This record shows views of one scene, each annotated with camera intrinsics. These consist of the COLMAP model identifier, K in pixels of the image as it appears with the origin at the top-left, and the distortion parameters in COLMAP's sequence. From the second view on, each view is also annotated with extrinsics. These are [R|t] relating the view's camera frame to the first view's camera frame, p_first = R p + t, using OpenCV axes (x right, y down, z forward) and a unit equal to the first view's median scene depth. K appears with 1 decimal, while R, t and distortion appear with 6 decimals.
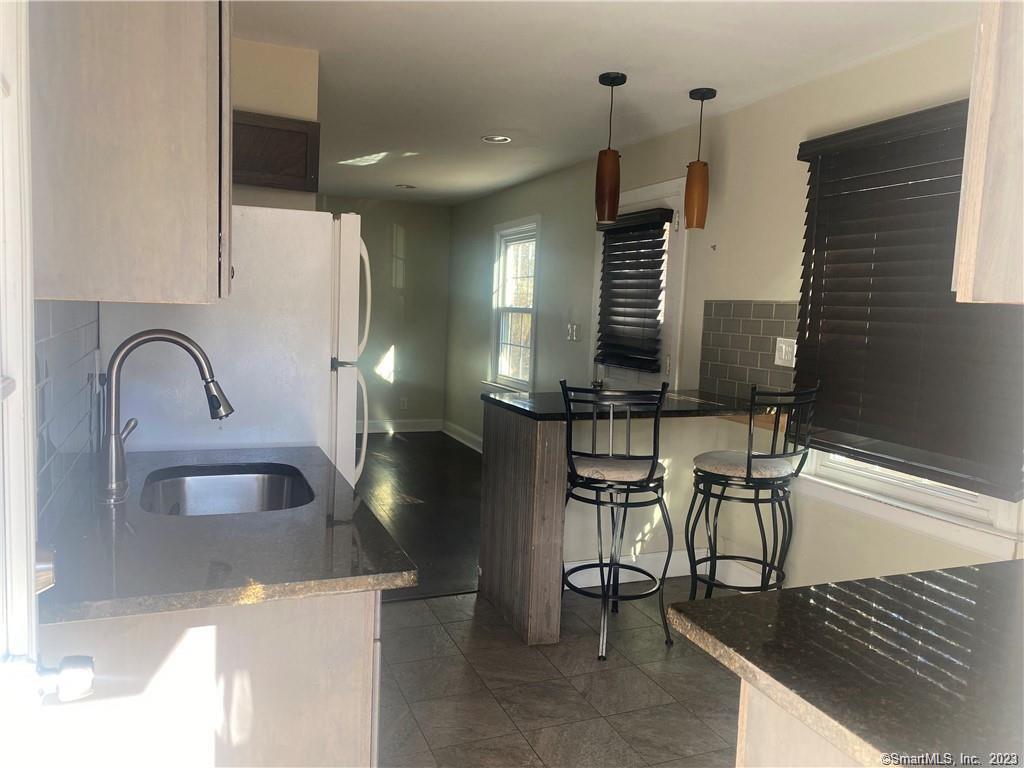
lens RADIAL K [[783.7, 0, 512.0], [0, 783.7, 384.0], [0, 0, 1]] dist [0.023935, -0.000493]
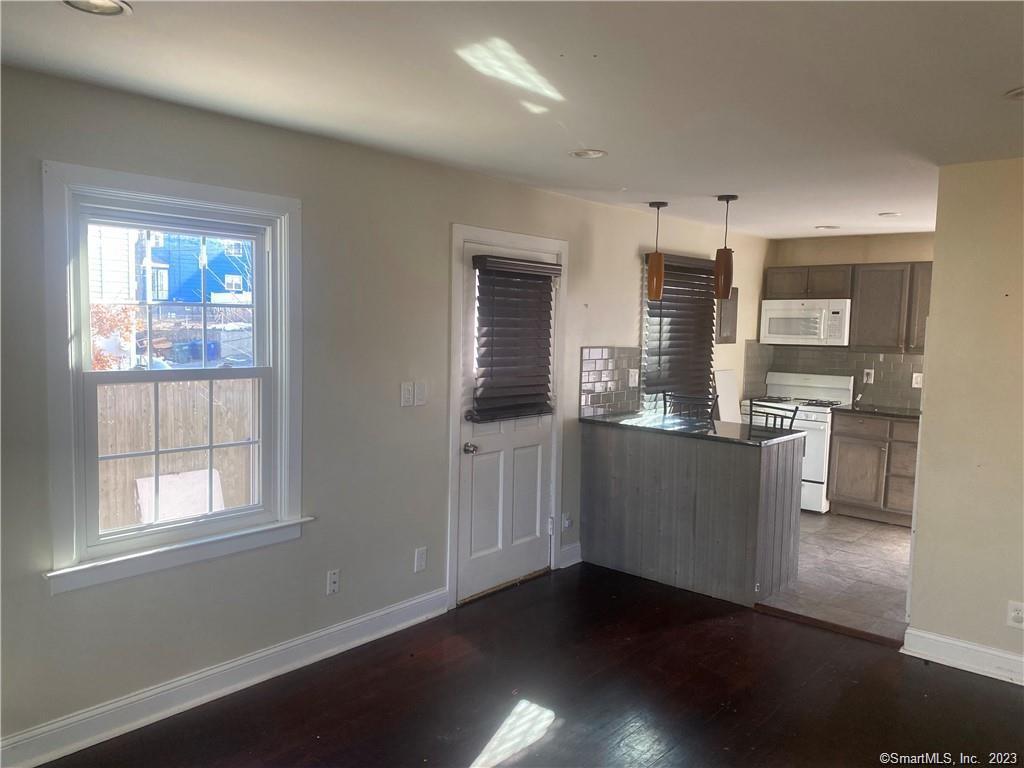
lens RADIAL K [[783.7, 0, 512.0], [0, 783.7, 384.0], [0, 0, 1]] dist [0.023935, -0.000493]
pose [[-0.458831, -0.115955, 0.880925, -0.480607], [0.043718, 0.987301, 0.152728, -0.144259], [-0.887448, 0.108589, -0.447934, 0.985017]]
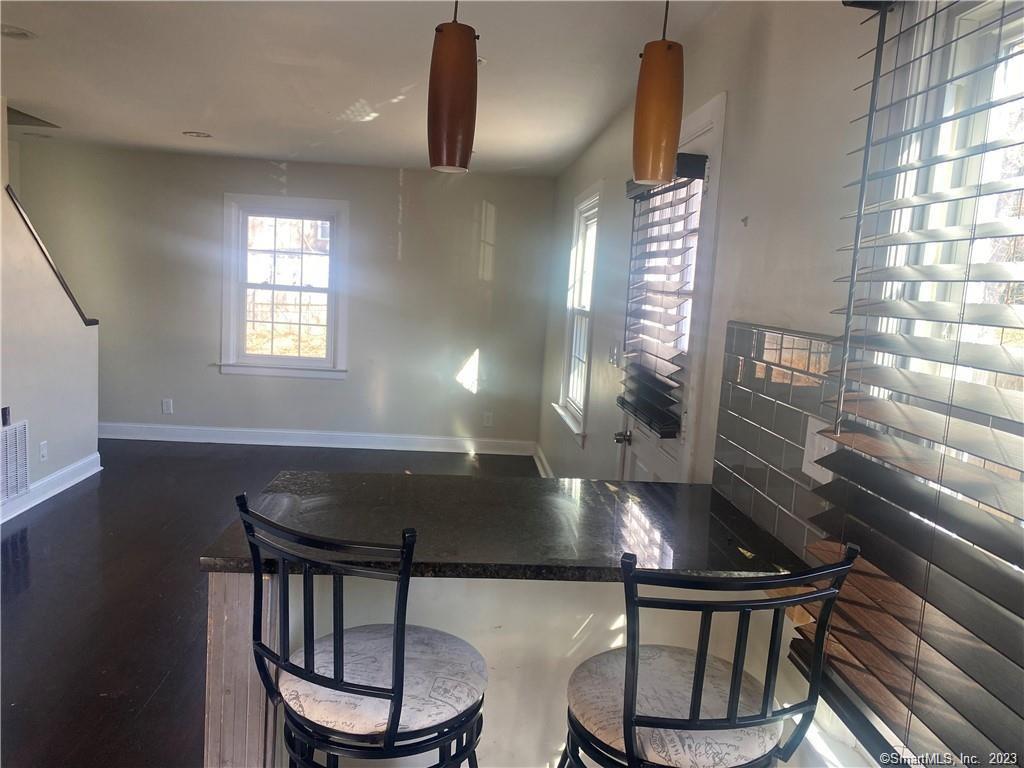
lens RADIAL K [[783.7, 0, 512.0], [0, 783.7, 384.0], [0, 0, 1]] dist [0.023935, -0.000493]
pose [[0.951187, 0.052973, -0.304034, 0.159748], [-0.047517, 0.998549, 0.025321, -0.040754], [0.304934, -0.009638, 0.952325, 0.260223]]
